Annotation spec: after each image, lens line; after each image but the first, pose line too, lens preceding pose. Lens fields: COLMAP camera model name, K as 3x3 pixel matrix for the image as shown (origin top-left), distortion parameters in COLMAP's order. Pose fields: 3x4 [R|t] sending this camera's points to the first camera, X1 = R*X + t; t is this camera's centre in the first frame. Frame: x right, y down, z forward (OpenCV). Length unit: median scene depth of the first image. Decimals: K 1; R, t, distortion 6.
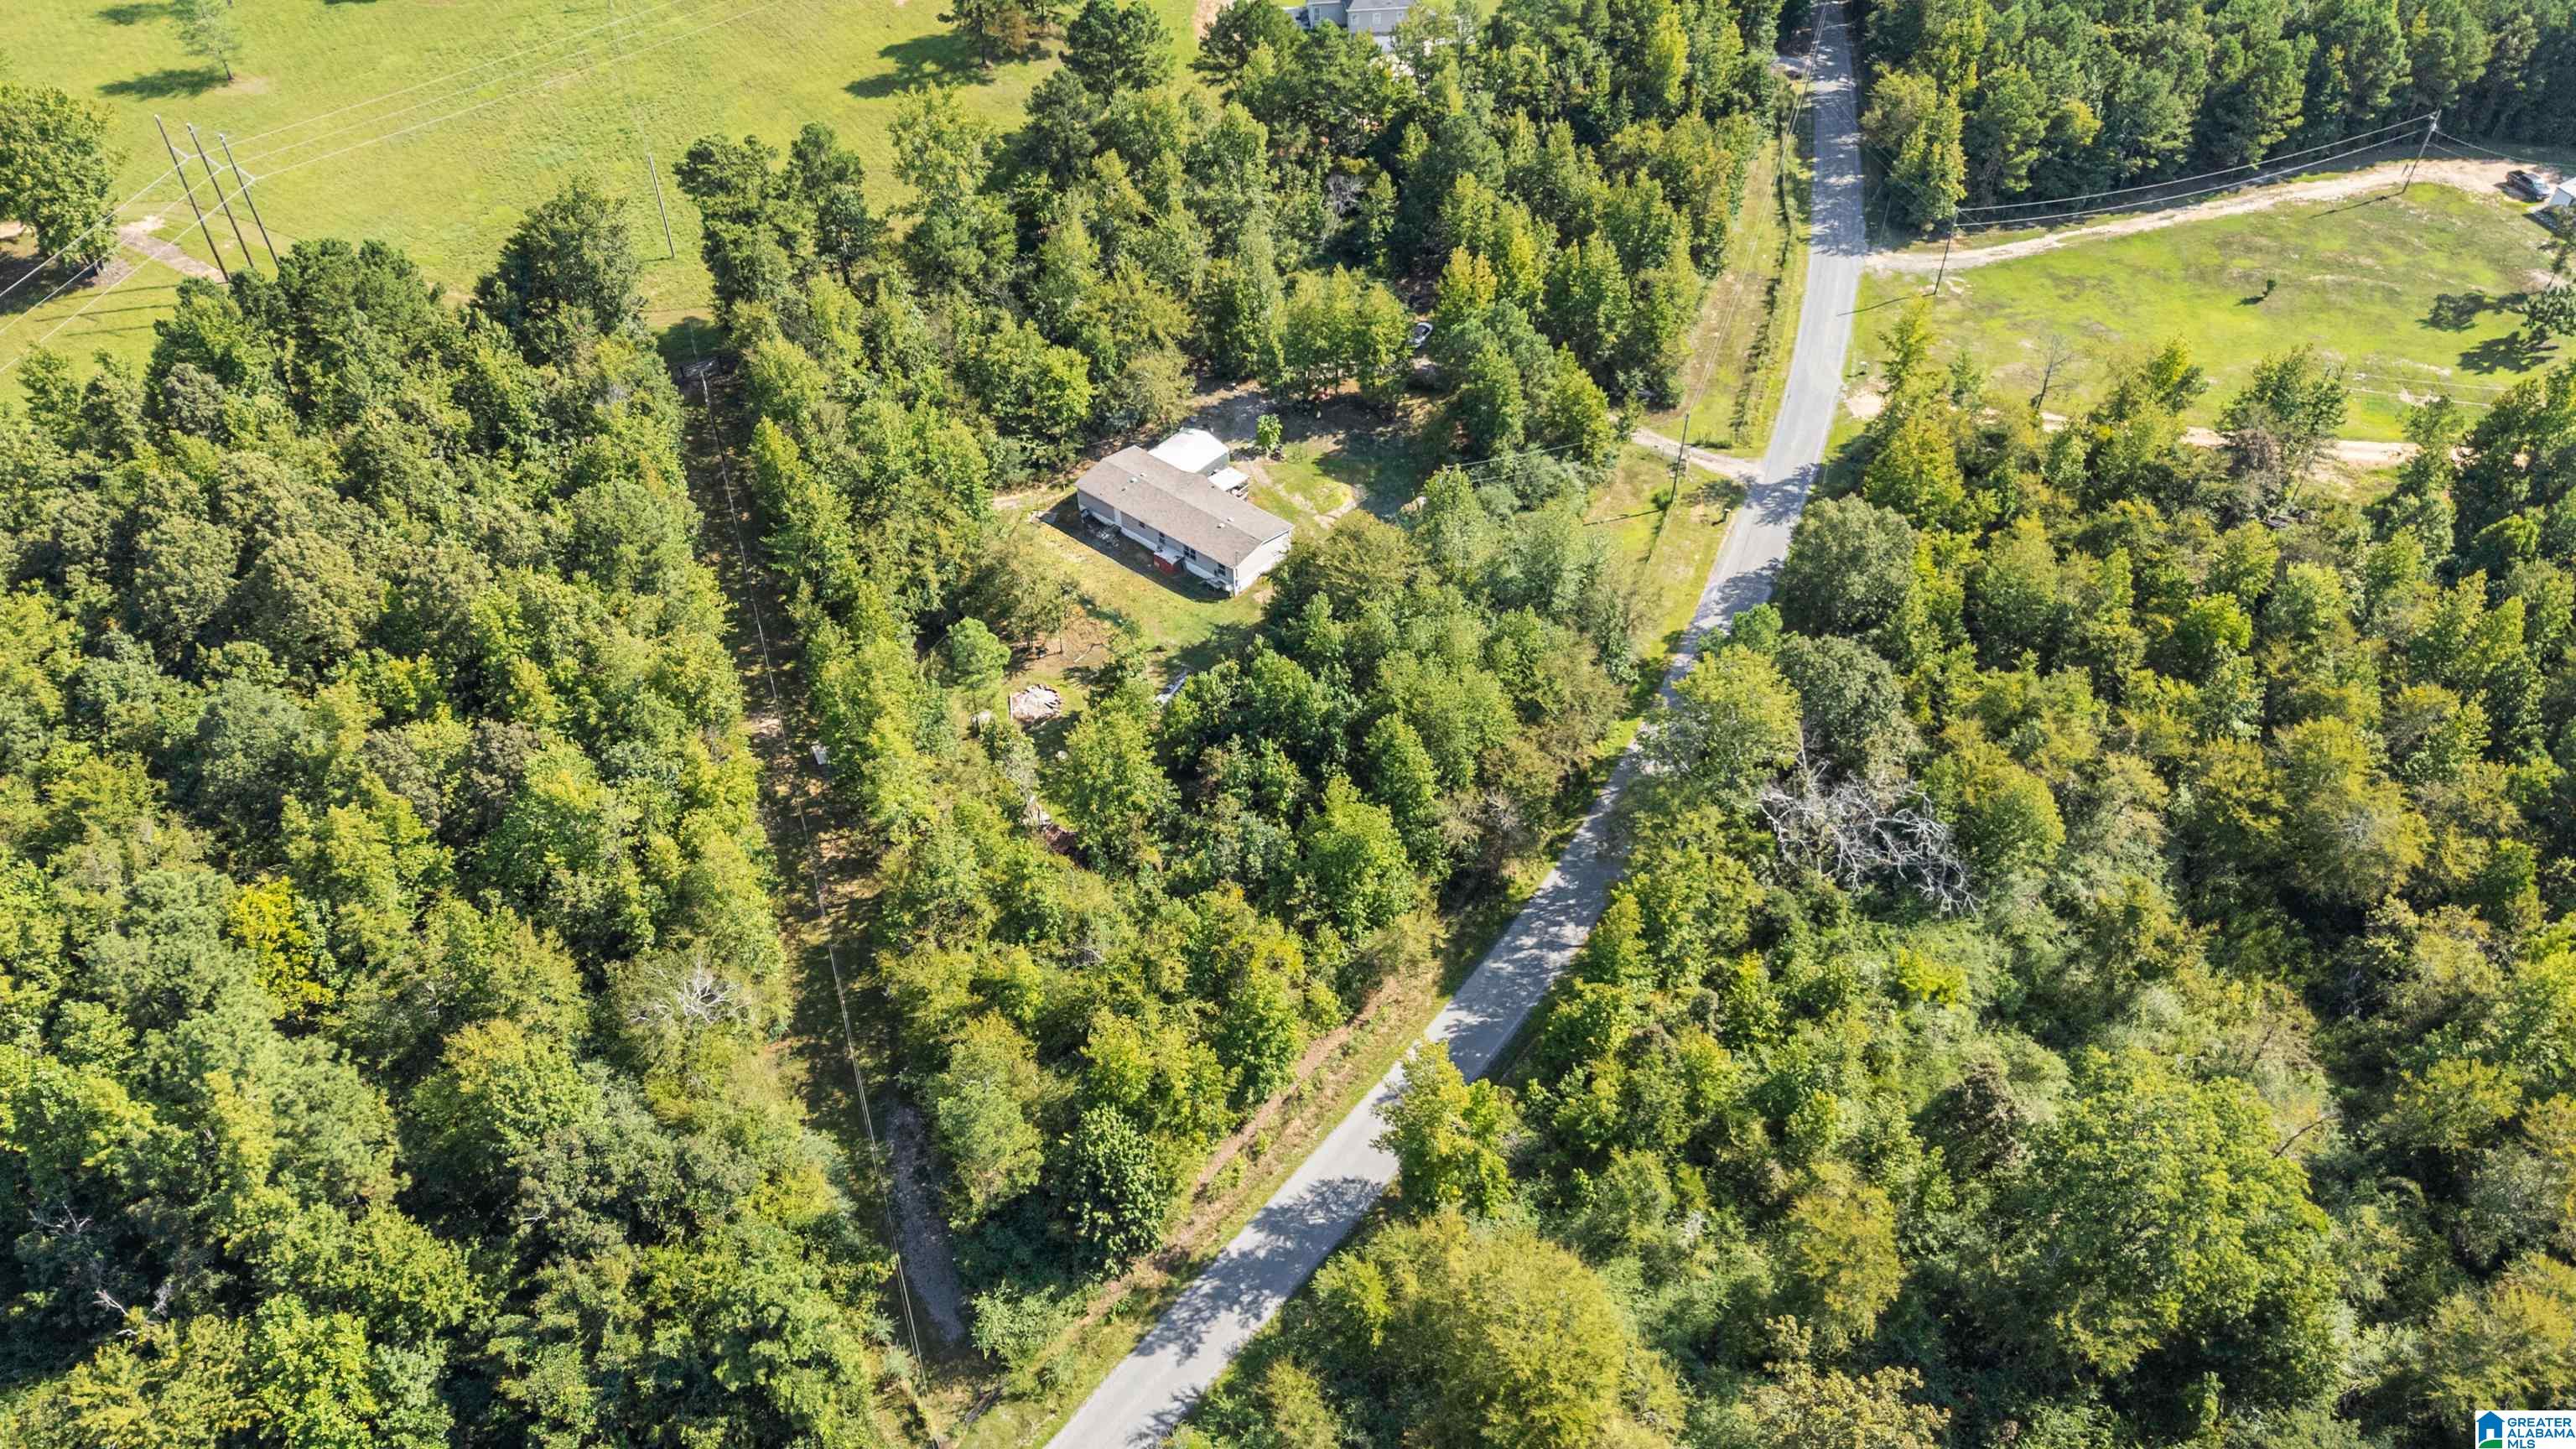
lens RADIAL K [[1907.3, 0, 1288.0], [0, 1907.3, 724.5], [0, 0, 1]] dist [0.041467, -0.002625]
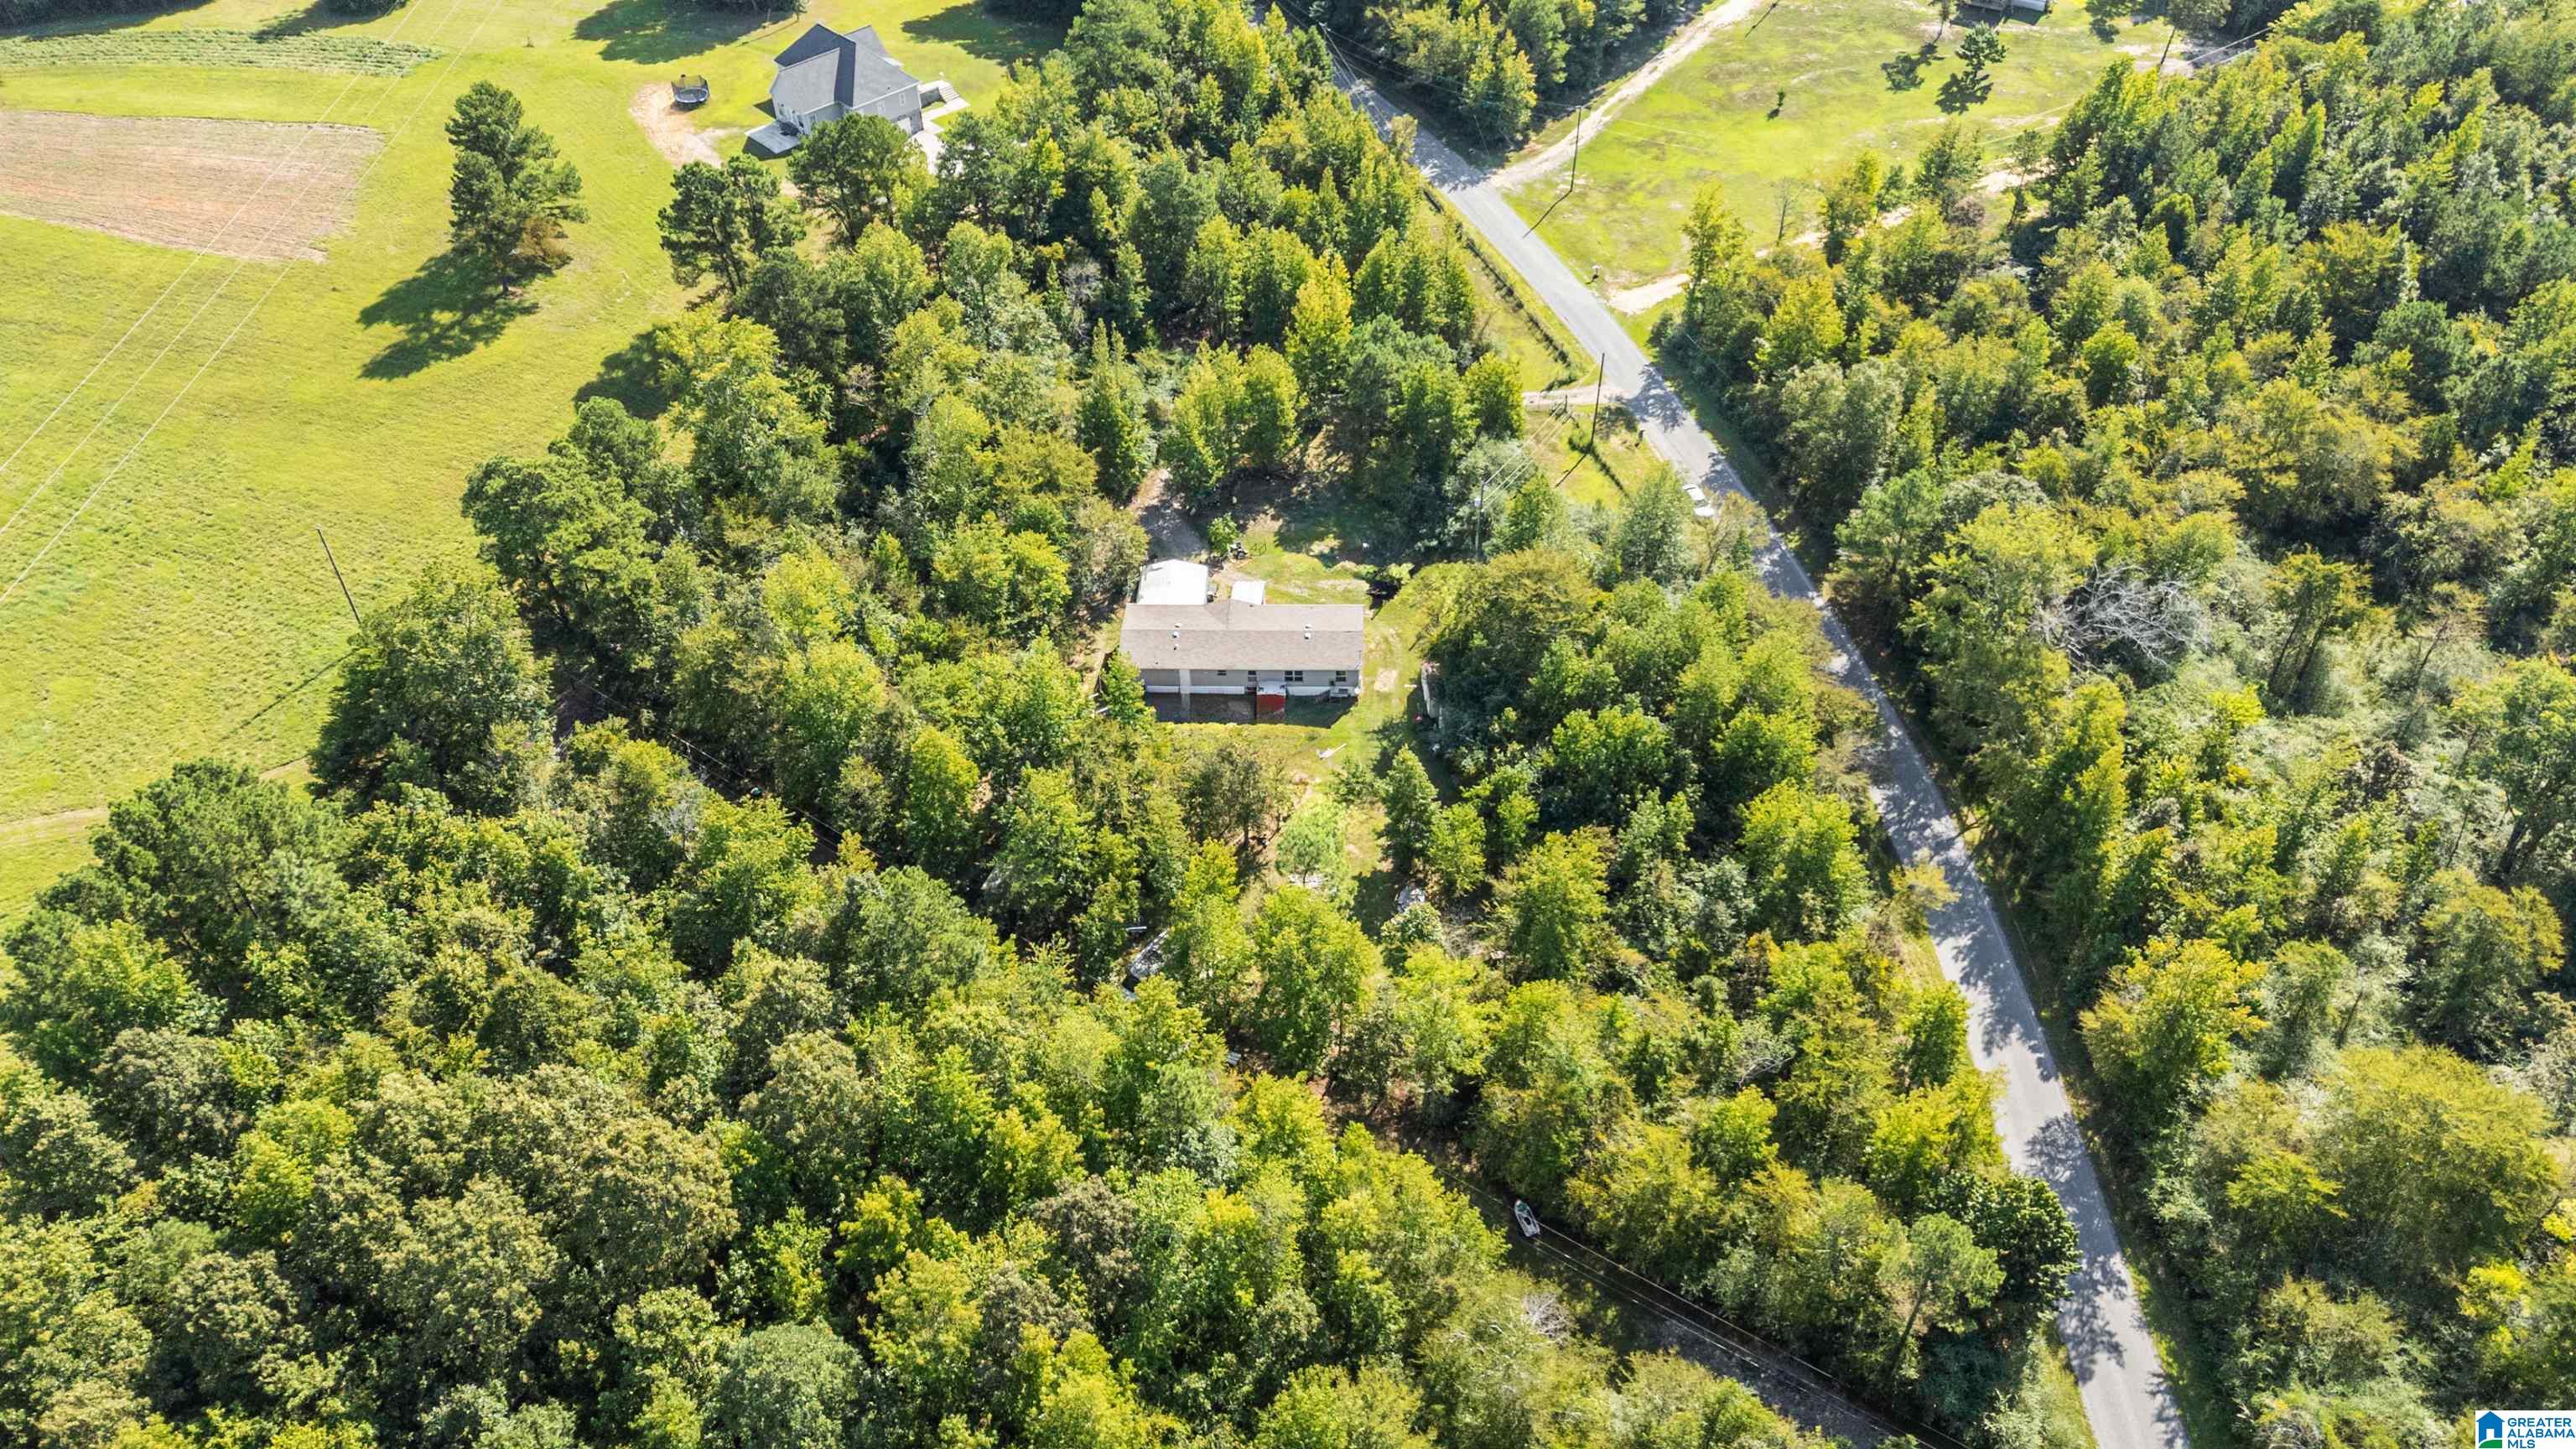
lens RADIAL K [[1907.3, 0, 1288.0], [0, 1907.3, 724.5], [0, 0, 1]] dist [0.041467, -0.002625]
pose [[0.782991, -0.427373, 0.451970, -0.456437], [0.429277, 0.897096, 0.104598, -0.159529], [-0.450163, 0.112121, 0.885879, 0.189057]]
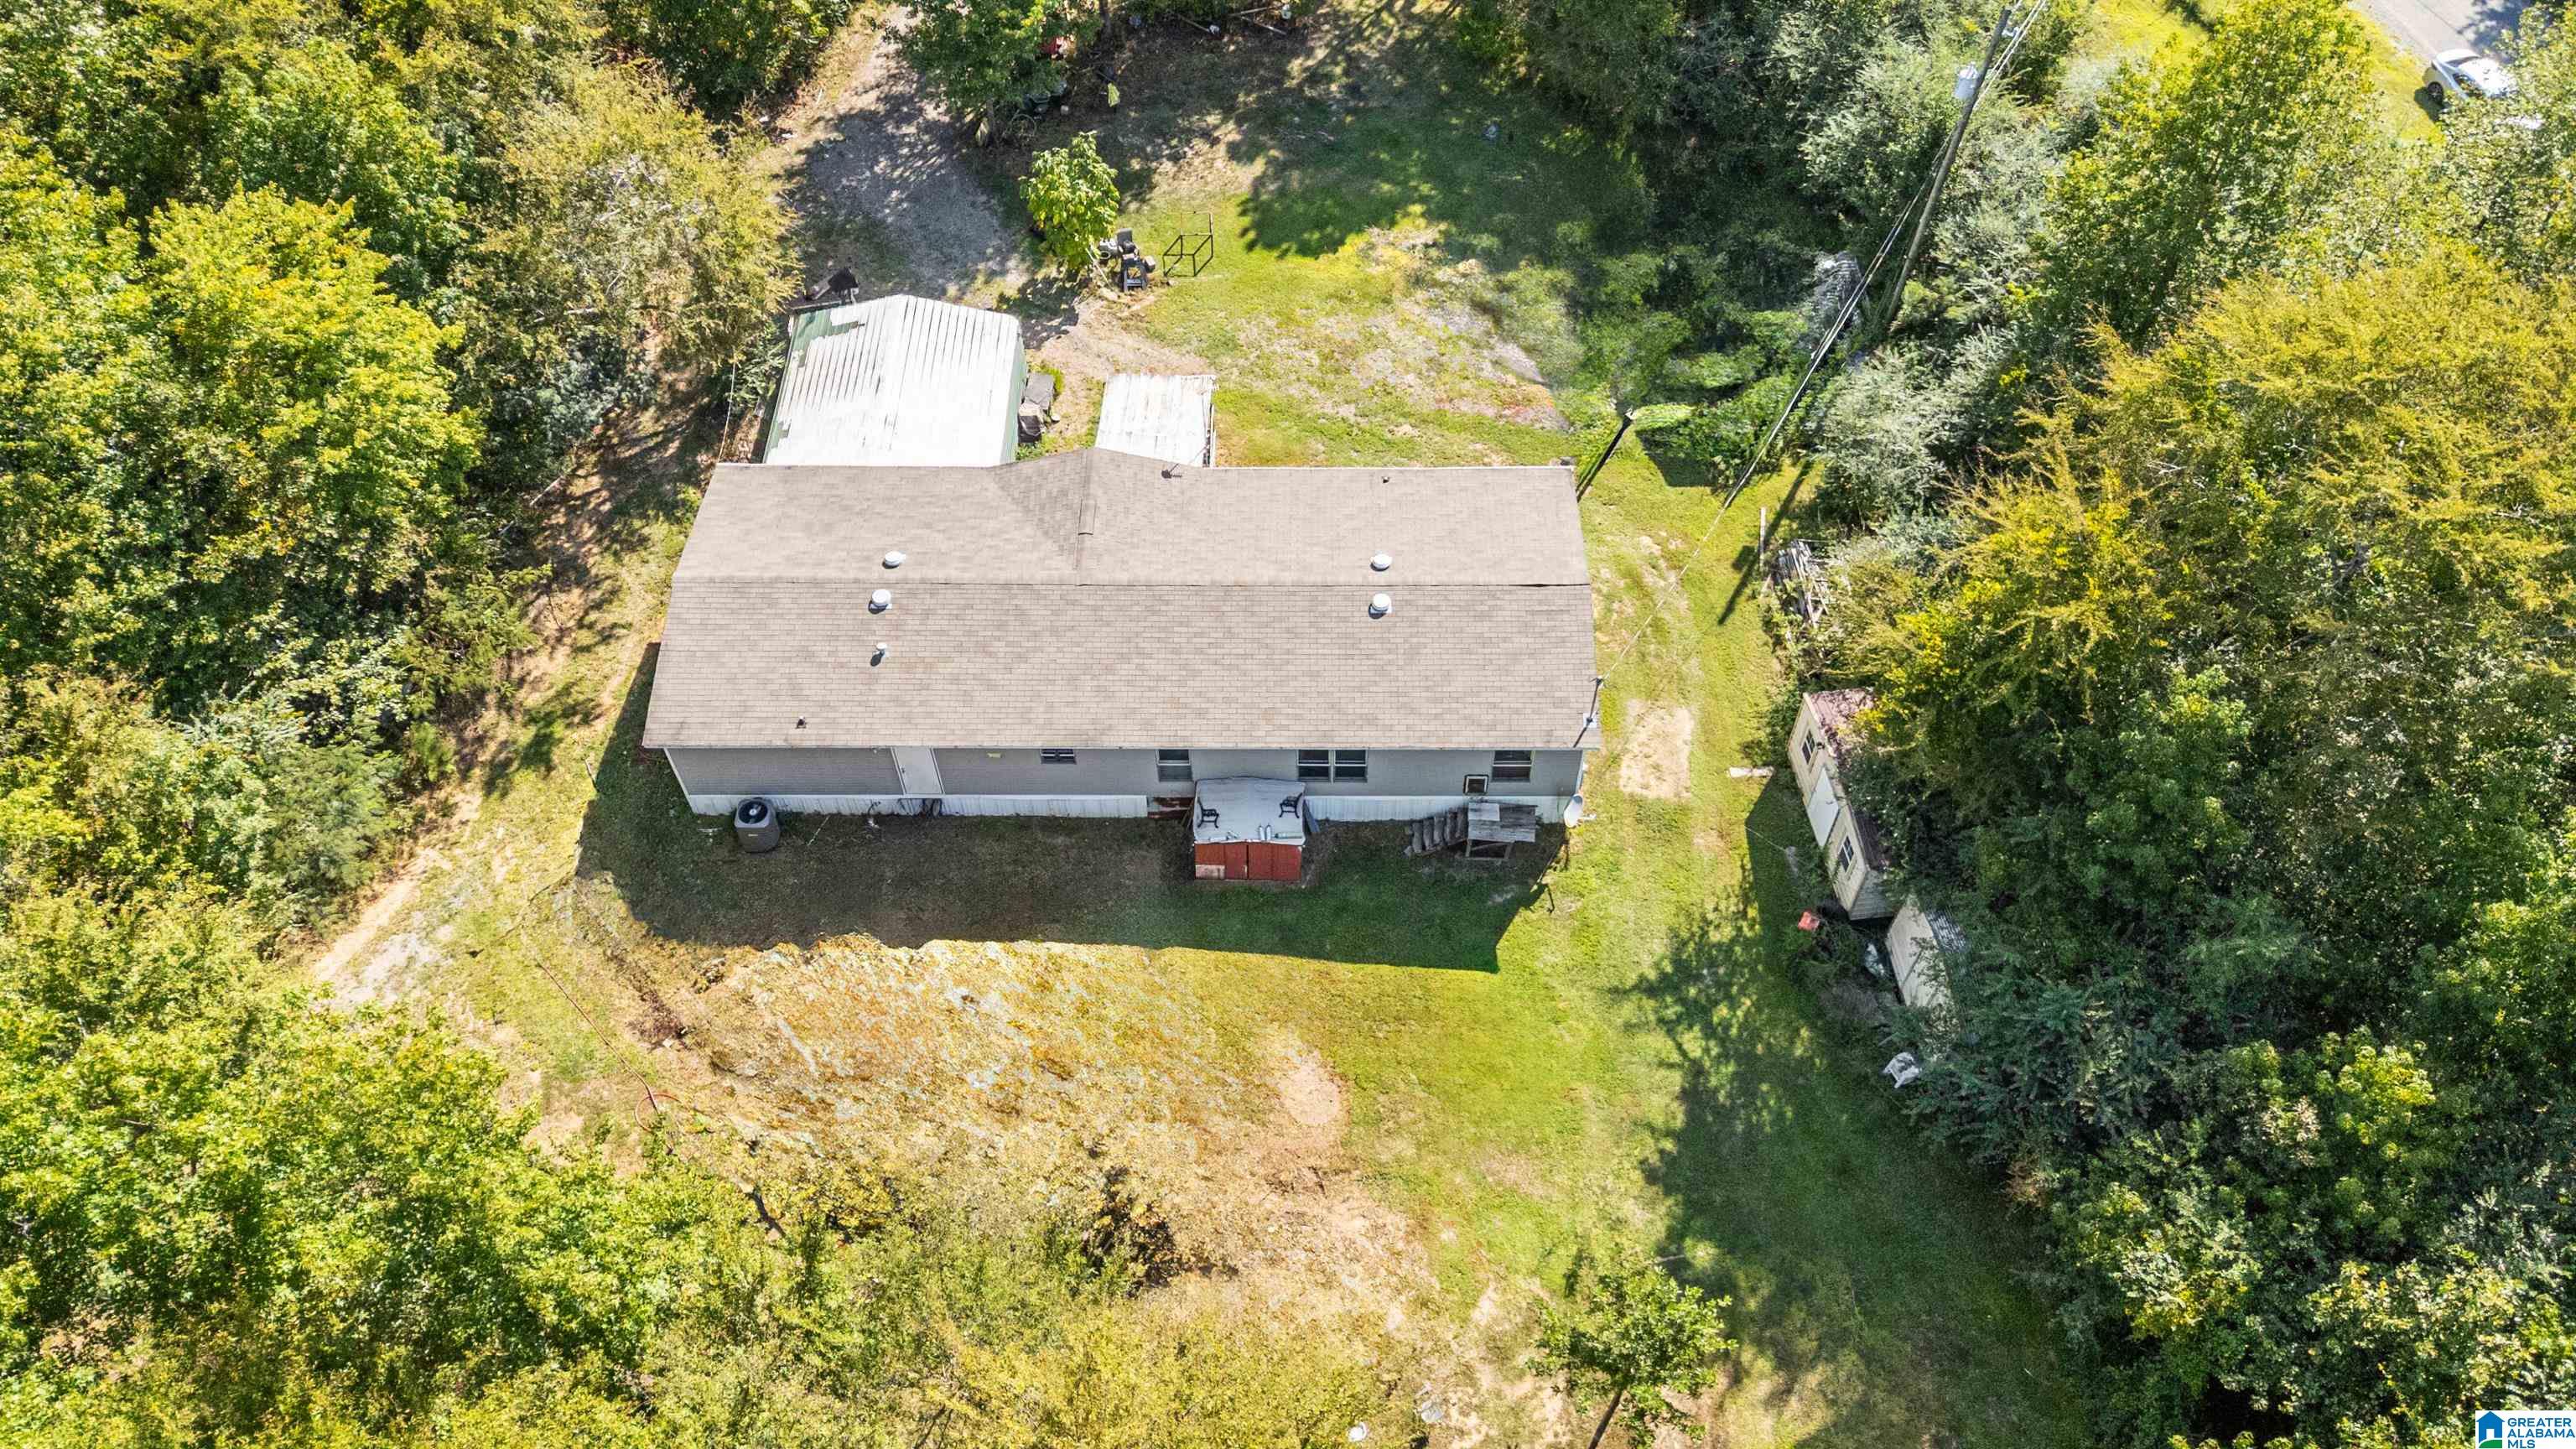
lens RADIAL K [[1907.3, 0, 1288.0], [0, 1907.3, 724.5], [0, 0, 1]] dist [0.041467, -0.002625]
pose [[0.764034, -0.505294, 0.401160, -0.143212], [0.429486, 0.862331, 0.268193, -0.154950], [-0.481449, -0.032616, 0.875867, 0.761896]]
